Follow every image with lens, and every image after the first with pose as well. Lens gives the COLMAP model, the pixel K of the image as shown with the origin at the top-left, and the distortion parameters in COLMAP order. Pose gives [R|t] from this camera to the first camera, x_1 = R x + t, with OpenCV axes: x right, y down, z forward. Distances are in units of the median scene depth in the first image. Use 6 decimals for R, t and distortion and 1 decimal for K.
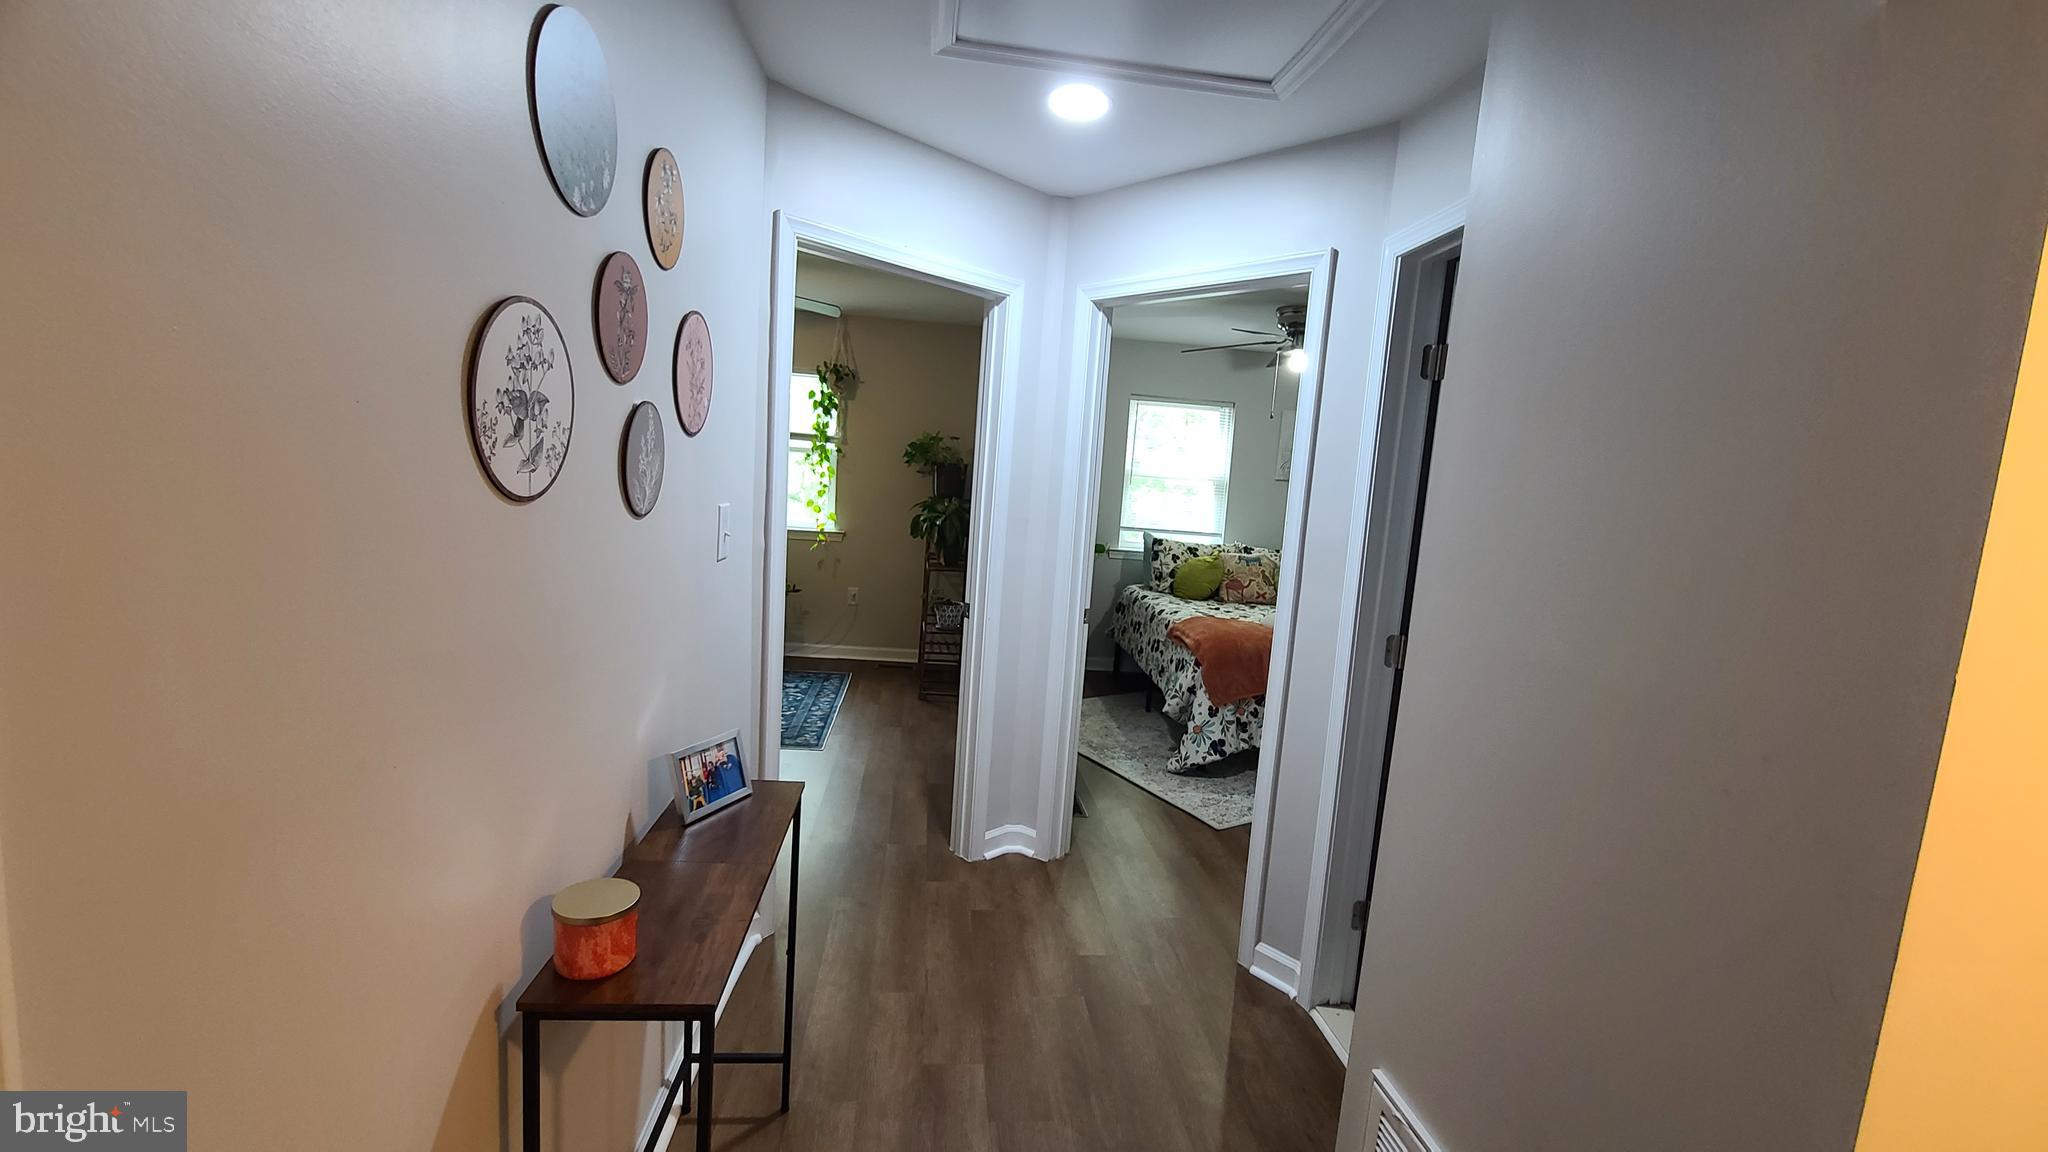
lens RADIAL K [[829.5, 0, 1012.7], [0, 829.5, 575.8], [0, 0, 1]] dist [-0.005410, -0.000325]
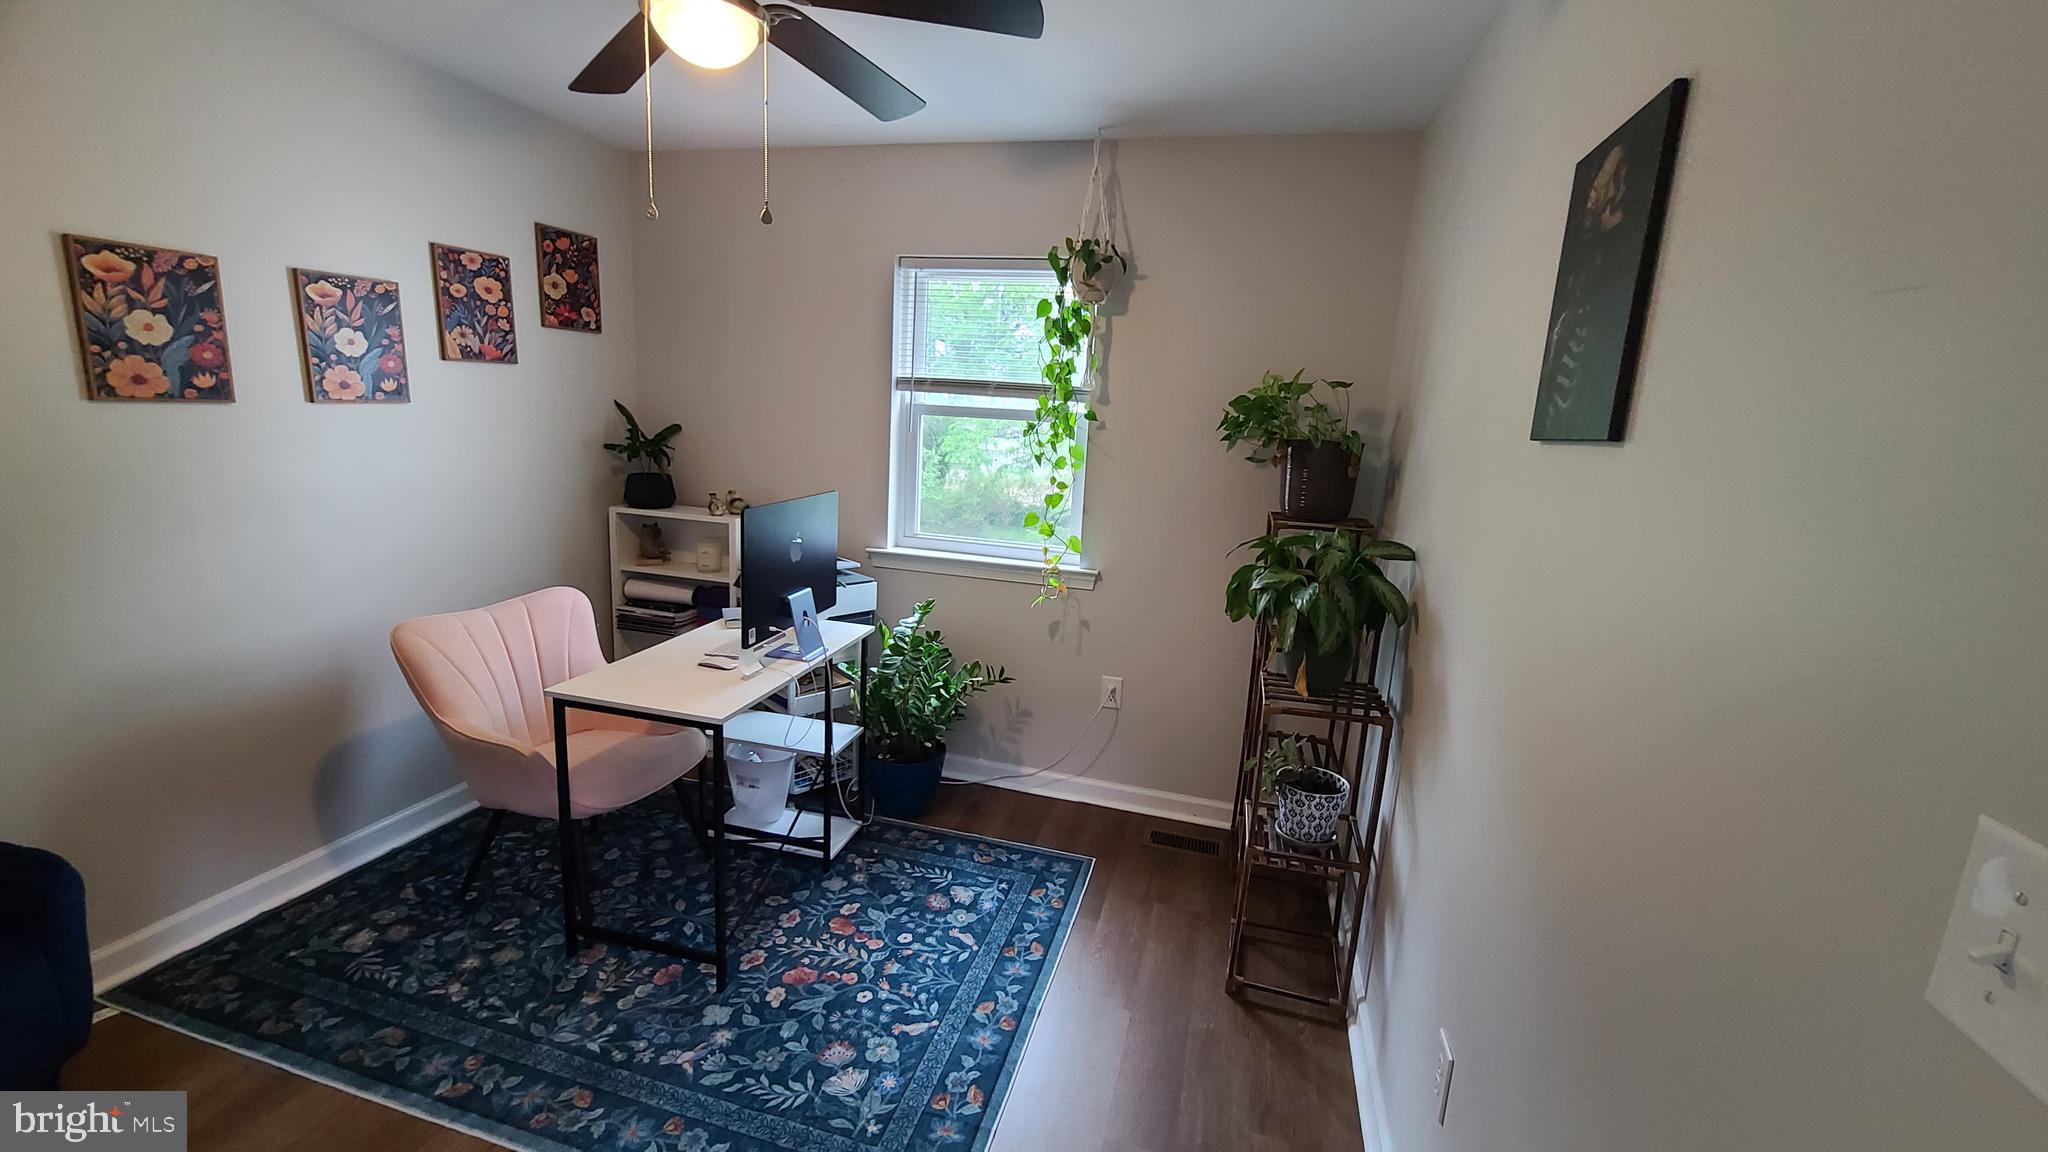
lens RADIAL K [[829.5, 0, 1020.0], [0, 829.5, 564.9], [0, 0, 1]] dist [-0.005410, -0.000325]
pose [[0.931255, 0.048189, -0.361167, -0.048097], [-0.034966, 0.998460, 0.043061, -0.062387], [0.362686, -0.027472, 0.931506, 0.394330]]
